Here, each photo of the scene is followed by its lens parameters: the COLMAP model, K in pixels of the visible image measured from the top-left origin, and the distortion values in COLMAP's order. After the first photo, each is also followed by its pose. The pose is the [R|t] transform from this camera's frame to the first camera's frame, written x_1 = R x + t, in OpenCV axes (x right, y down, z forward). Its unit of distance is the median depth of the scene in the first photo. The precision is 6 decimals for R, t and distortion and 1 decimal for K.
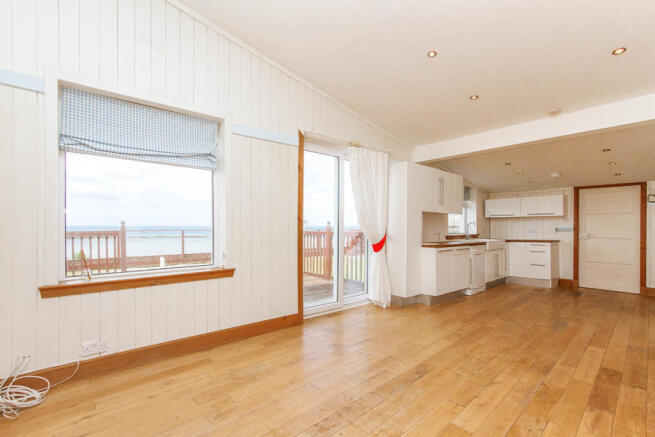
lens RADIAL K [[296.0, 0, 327.5], [0, 296.0, 228.7], [0, 0, 1]] dist [-0.000015, 0.000159]
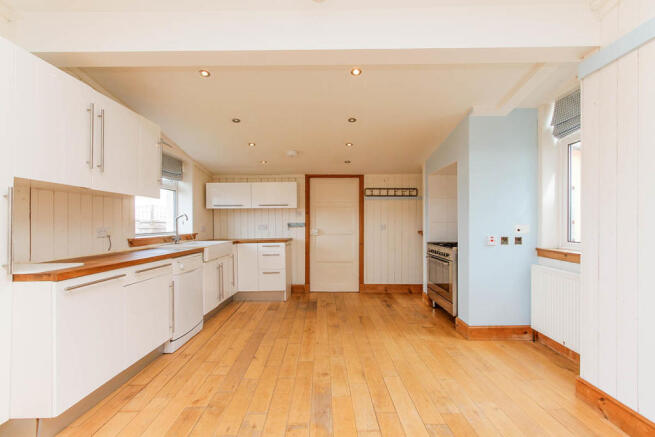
lens RADIAL K [[309.1, 0, 327.5], [0, 309.1, 218.5], [0, 0, 1]] dist [-0.000433, -0.000015]
pose [[0.670044, 0.005065, 0.742304, 0.220486], [0.010047, 0.999823, -0.015890, -0.001317], [-0.742253, 0.018105, 0.669875, 0.363264]]
